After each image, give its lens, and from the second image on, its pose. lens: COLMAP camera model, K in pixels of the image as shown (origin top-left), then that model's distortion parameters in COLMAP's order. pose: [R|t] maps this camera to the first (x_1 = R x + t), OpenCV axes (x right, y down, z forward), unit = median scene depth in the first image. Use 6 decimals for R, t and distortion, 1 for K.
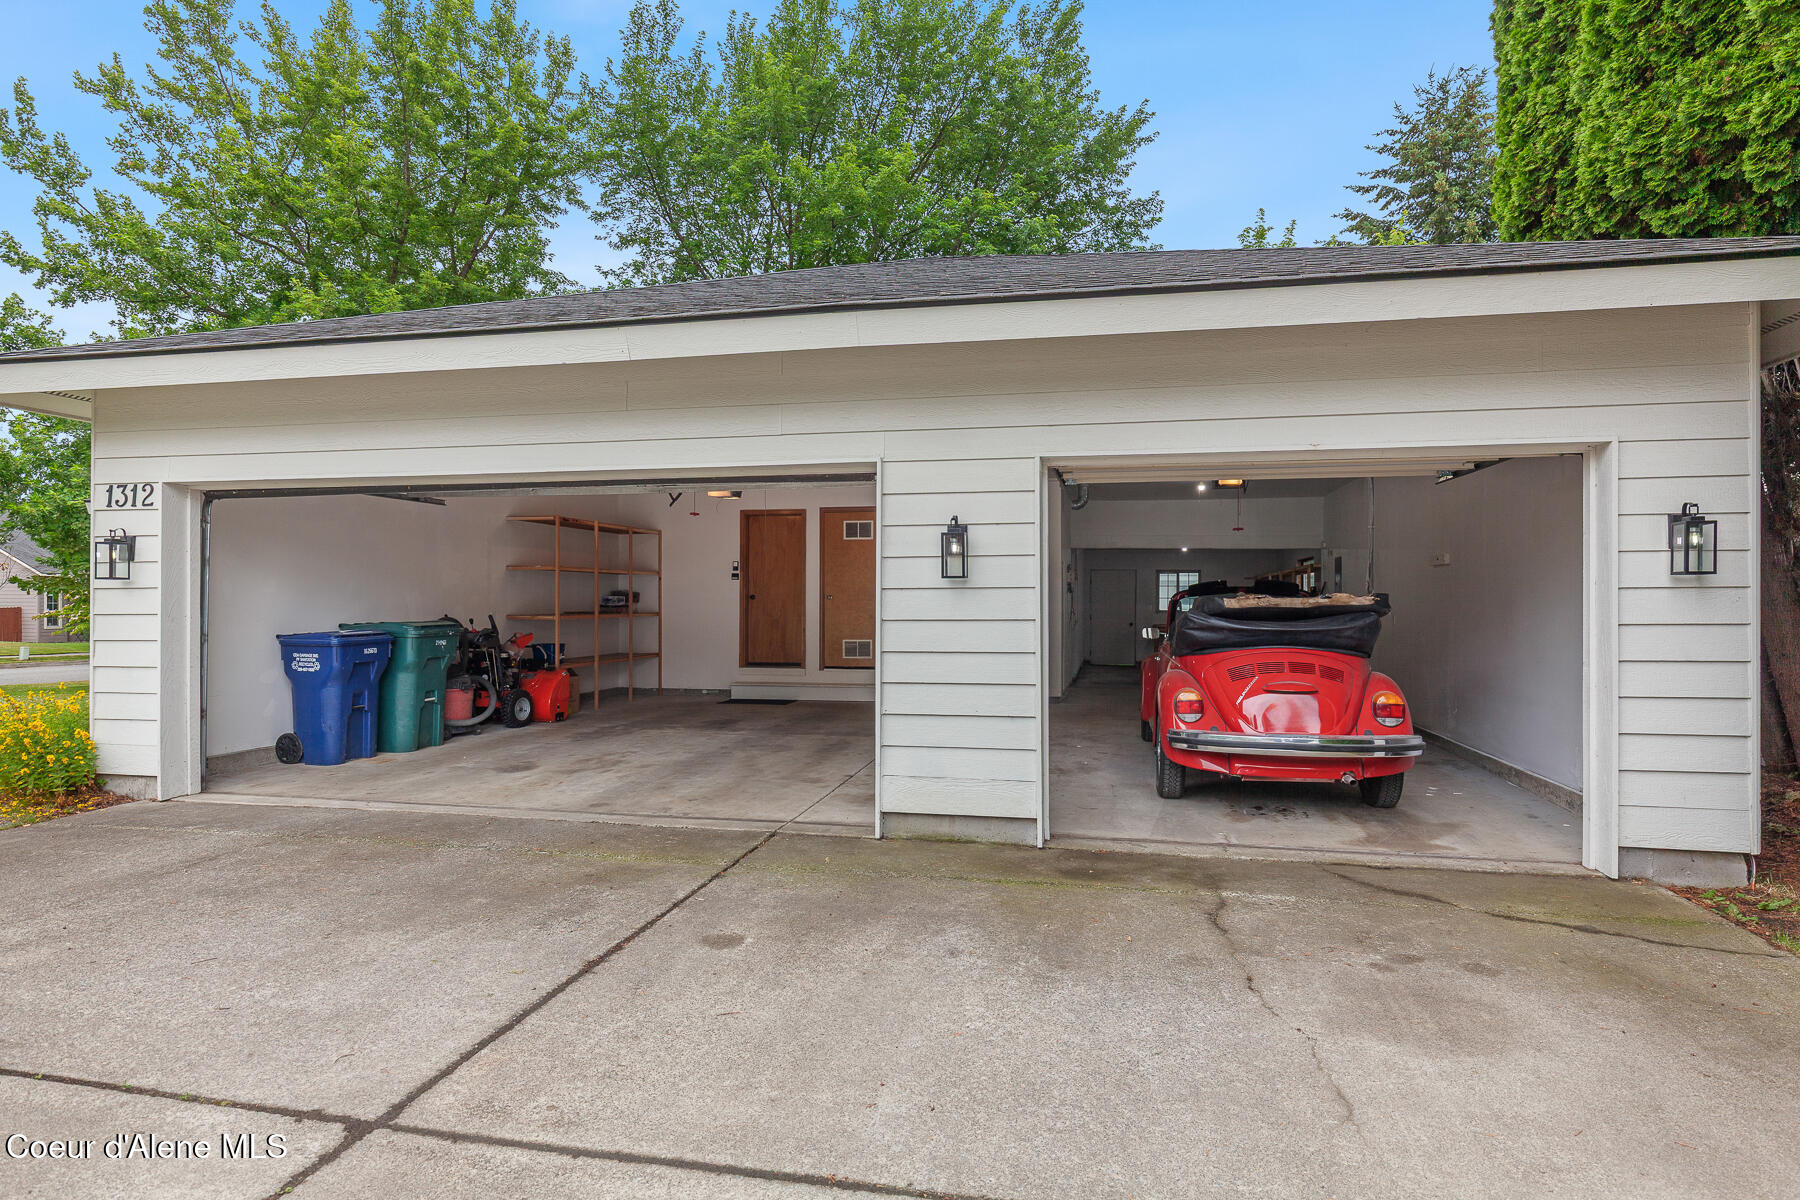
lens RADIAL K [[881.4, 0, 862.2], [0, 881.4, 601.3], [0, 0, 1]] dist [0.003170, -0.000257]
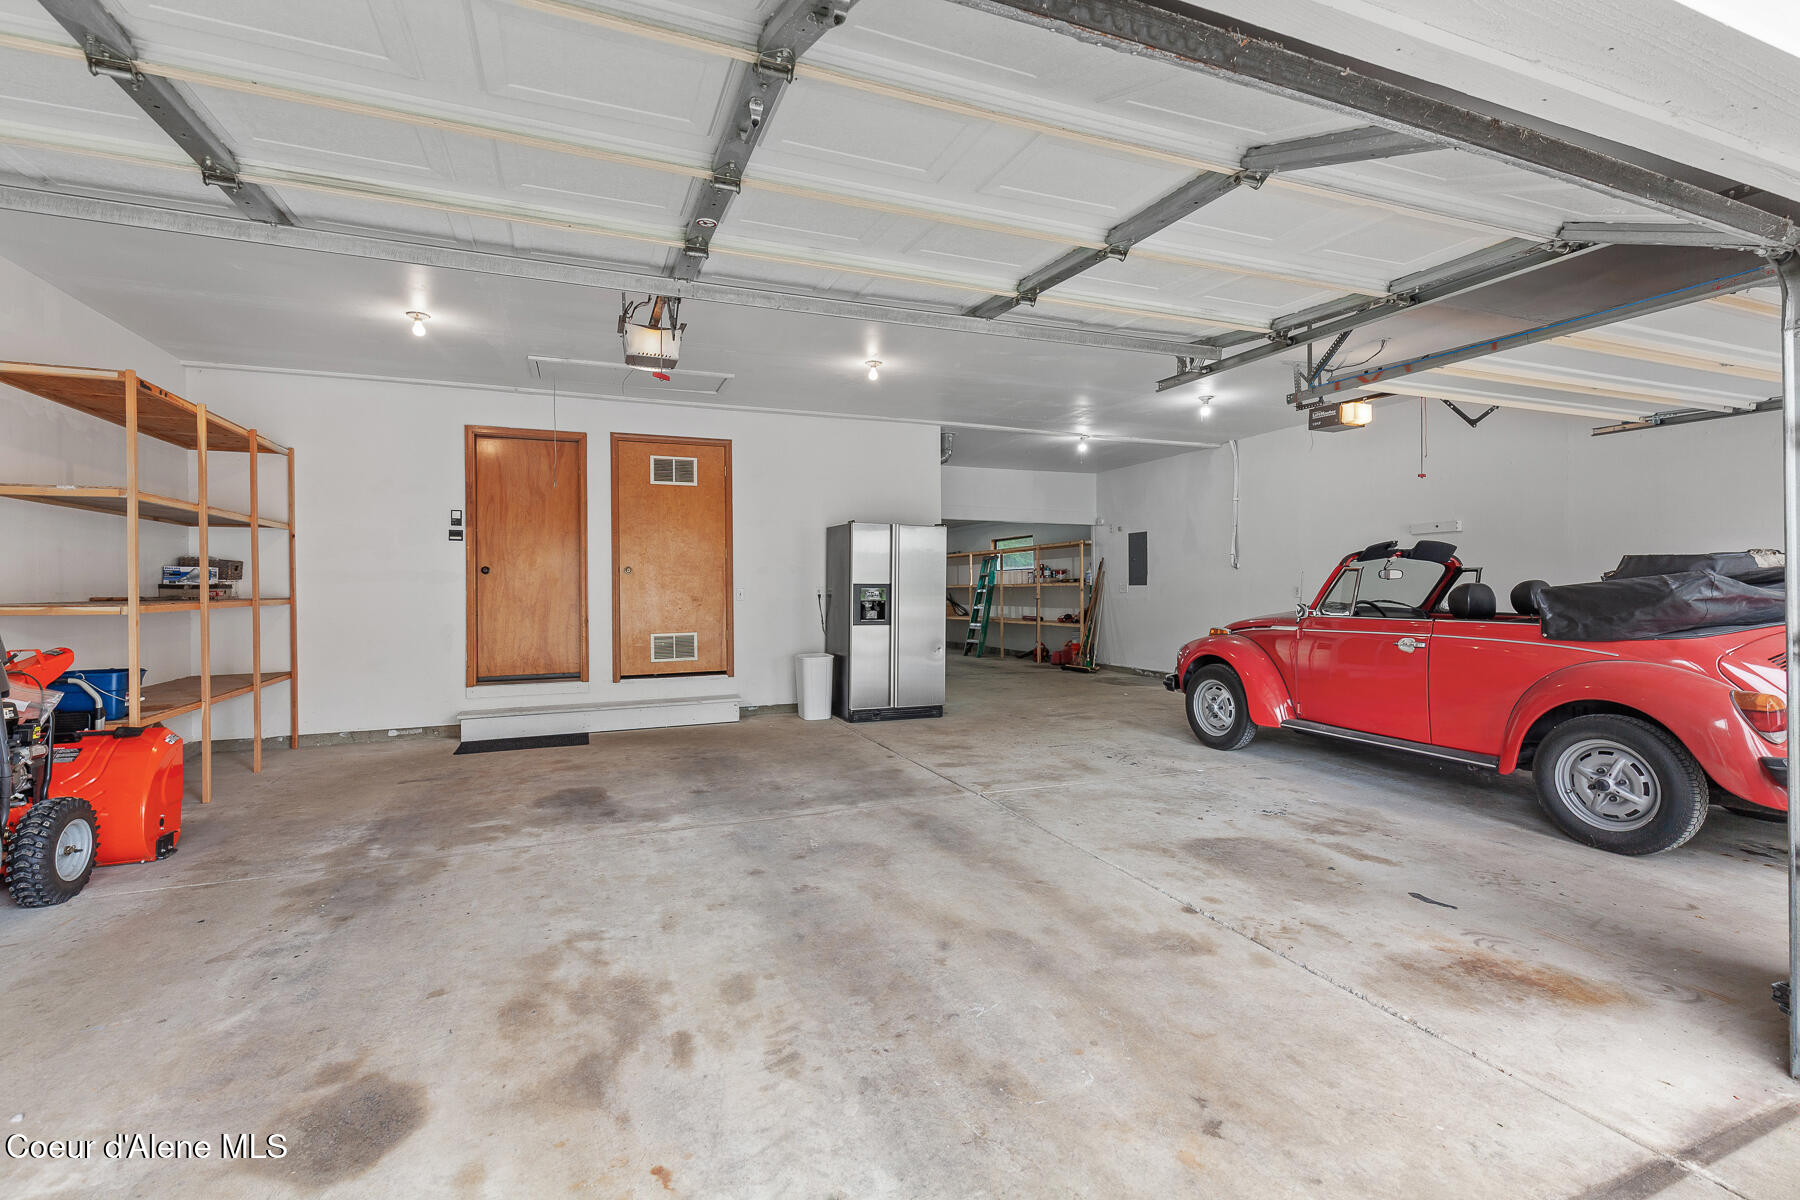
lens RADIAL K [[815.0, 0, 893.2], [0, 815.0, 599.9], [0, 0, 1]] dist [0.005536, -0.001922]
pose [[0.811053, -0.015268, 0.584773, -0.228791], [0.006531, 0.999833, 0.017047, 0.007775], [-0.584936, -0.010006, 0.811018, 0.382103]]
